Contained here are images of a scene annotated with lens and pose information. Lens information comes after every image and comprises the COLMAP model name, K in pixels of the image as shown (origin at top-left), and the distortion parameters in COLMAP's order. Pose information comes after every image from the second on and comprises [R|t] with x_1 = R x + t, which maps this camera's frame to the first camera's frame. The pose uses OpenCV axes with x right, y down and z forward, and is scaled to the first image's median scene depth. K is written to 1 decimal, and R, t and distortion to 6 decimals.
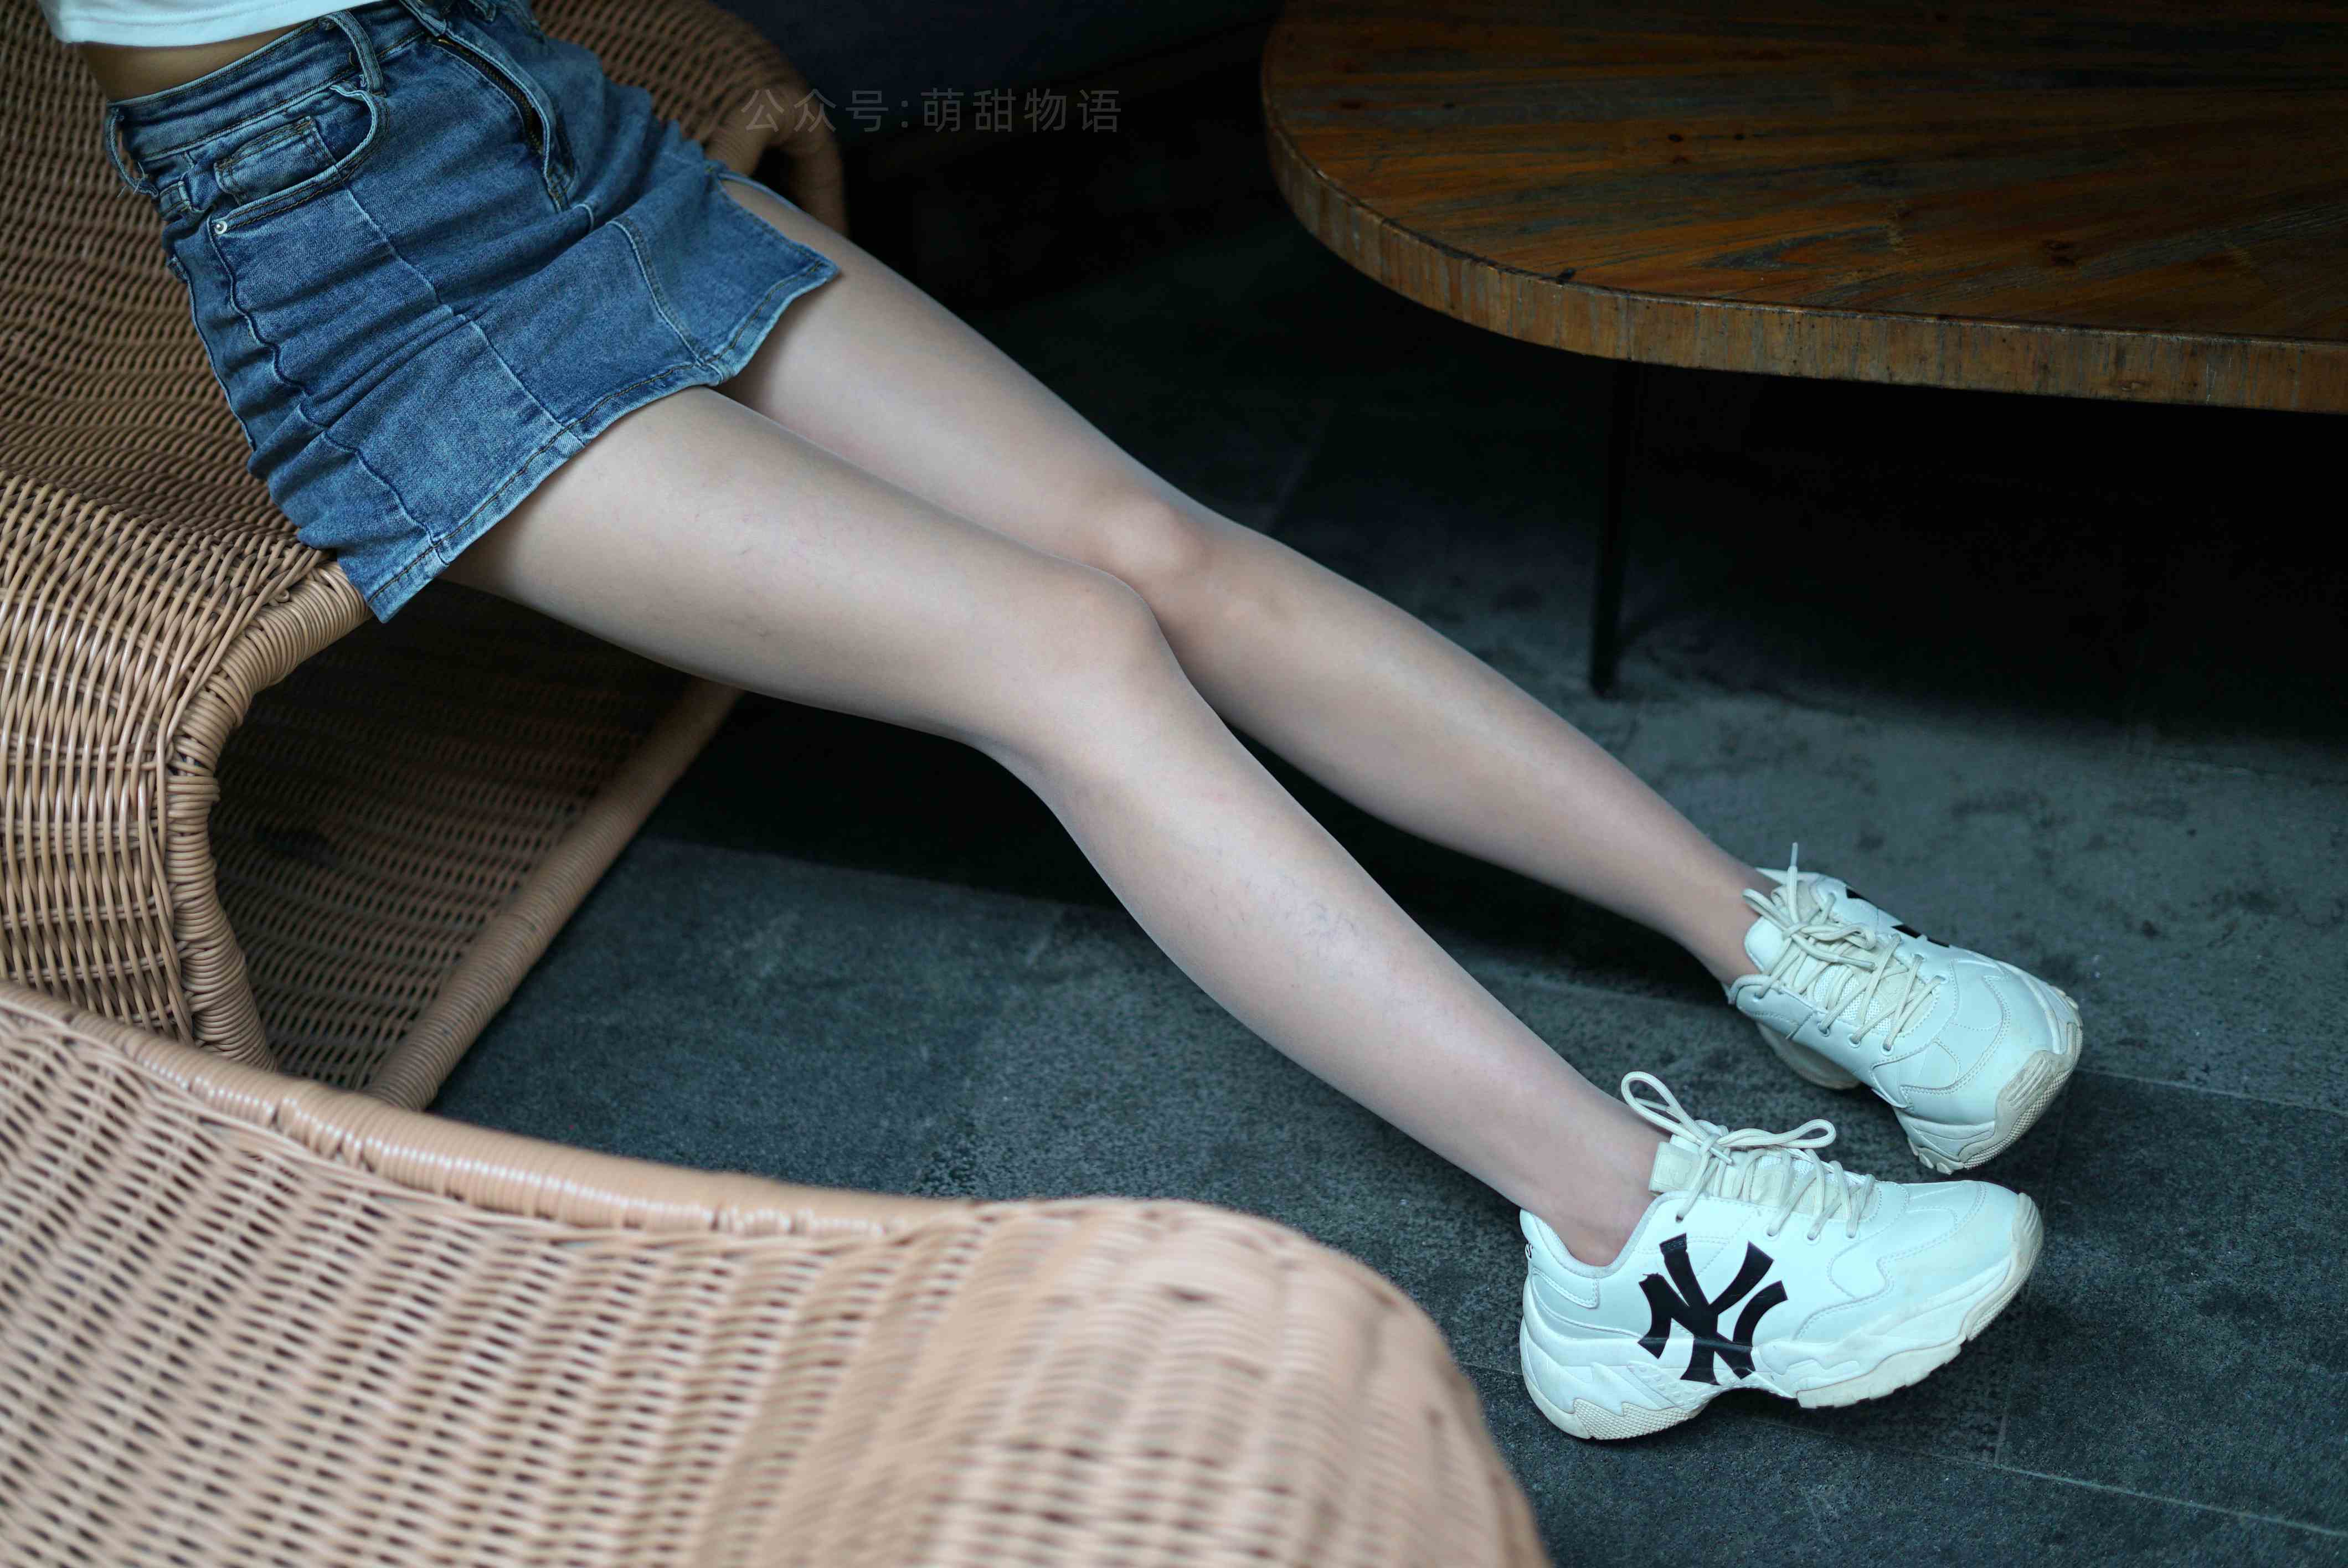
lens RADIAL K [[3540.5, 0, 1172.3], [0, 3540.5, 780.1], [0, 0, 1]] dist [-0.044604, 0.007371]
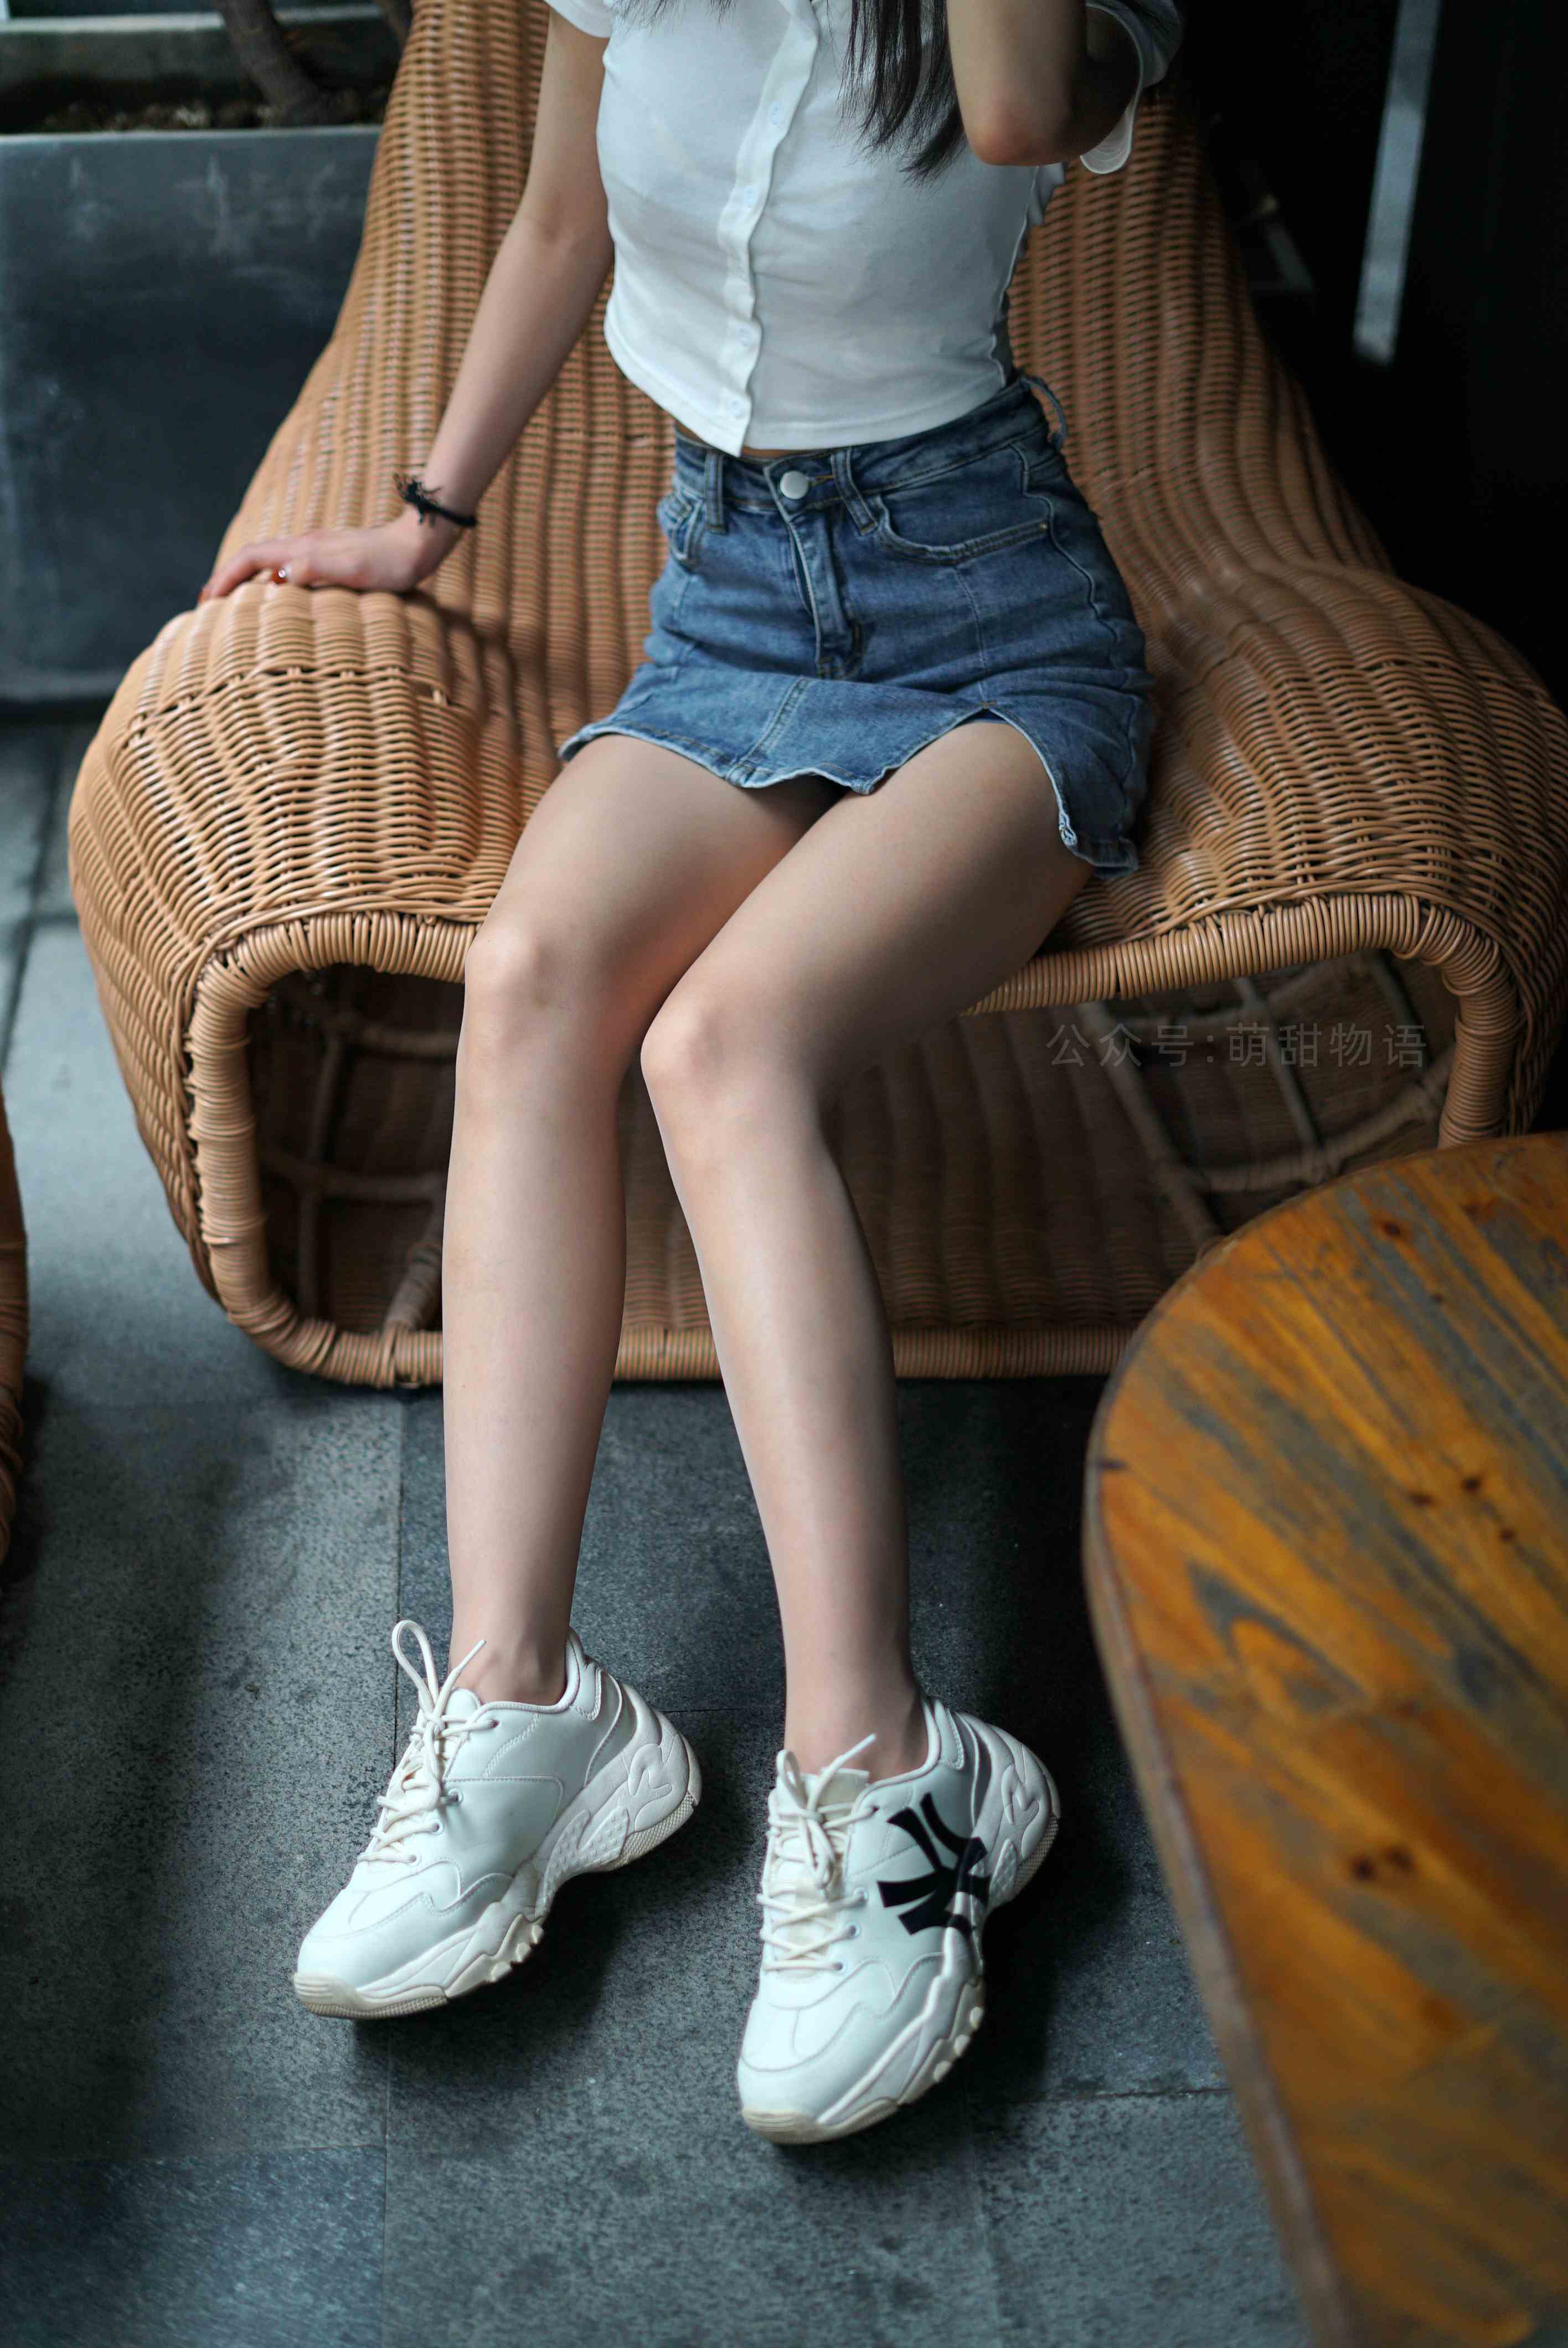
lens RADIAL K [[3472.9, 0, 797.3], [0, 3472.9, 1176.5], [0, 0, 1]] dist [-0.039415, -0.000327]
pose [[0.385358, 0.607929, -0.694205, 0.642892], [-0.591931, 0.739985, 0.319435, -0.431161], [0.707896, 0.287825, 0.645012, 0.390767]]
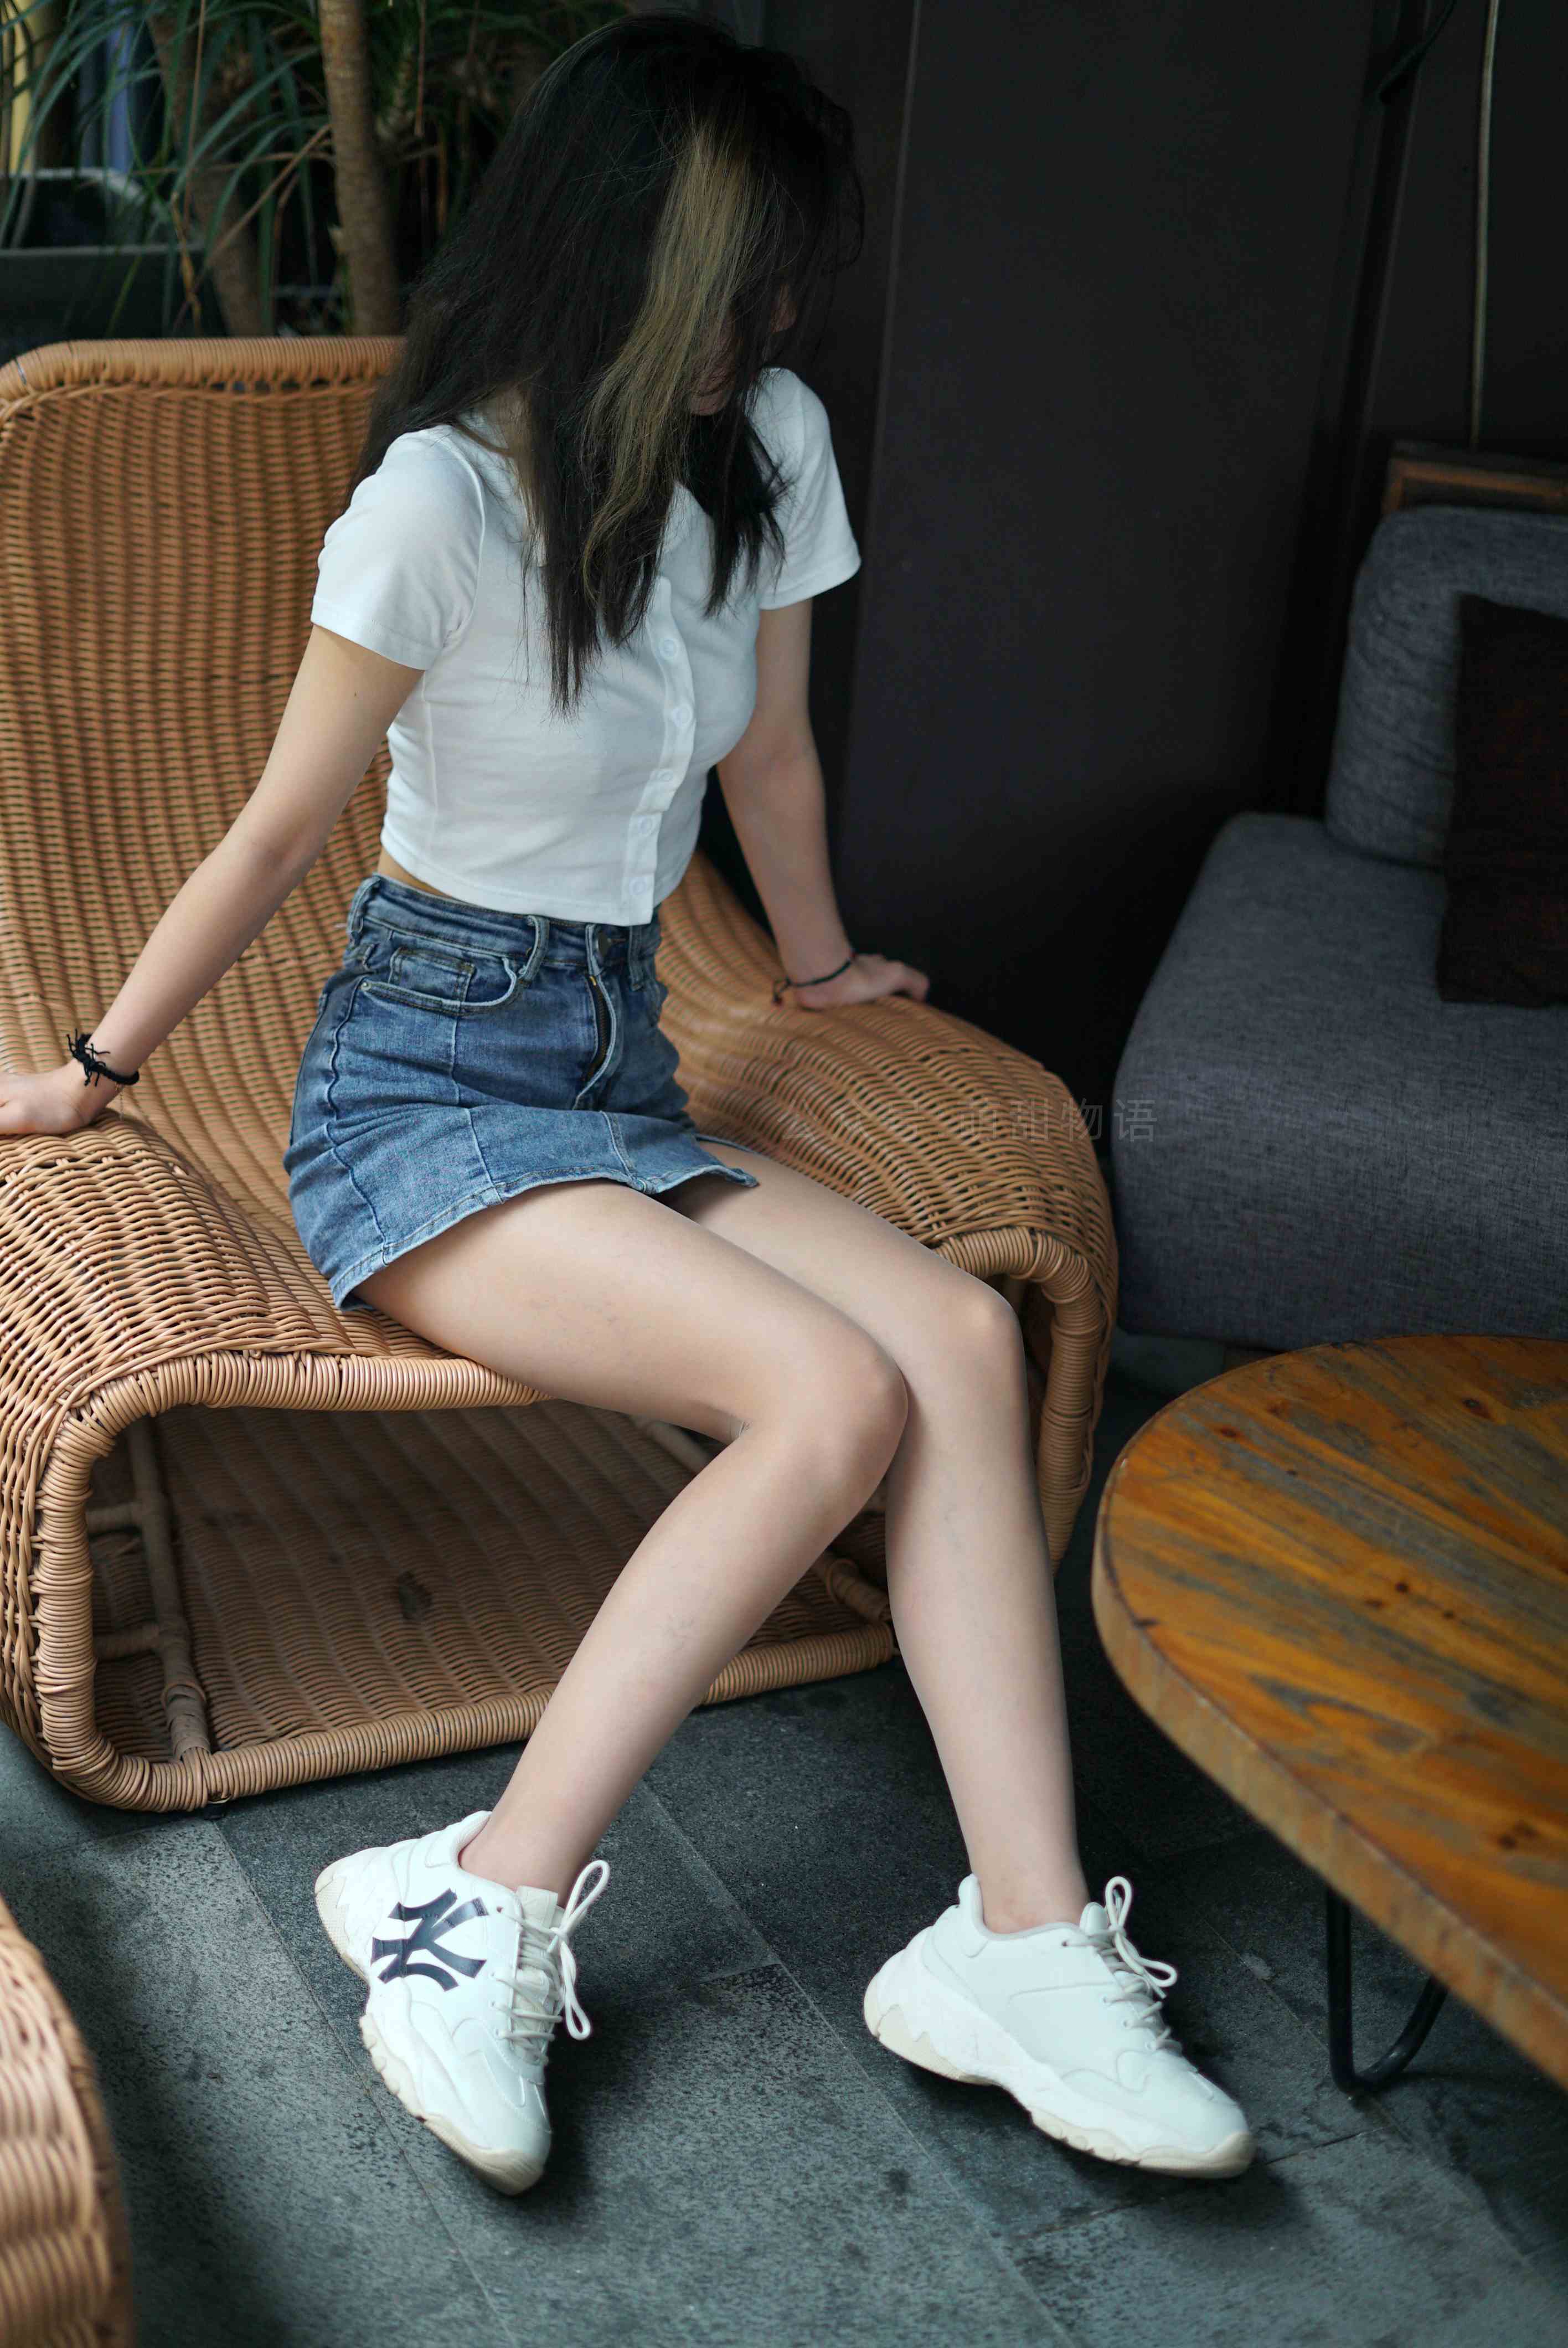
lens RADIAL K [[3467.3, 0, 790.1], [0, 3467.3, 1167.1], [0, 0, 1]] dist [-0.027289, -0.032332]
pose [[0.706234, 0.408224, -0.578434, 0.605666], [-0.518608, 0.854480, -0.030150, -0.177718], [0.481953, 0.321273, 0.815172, 0.040541]]
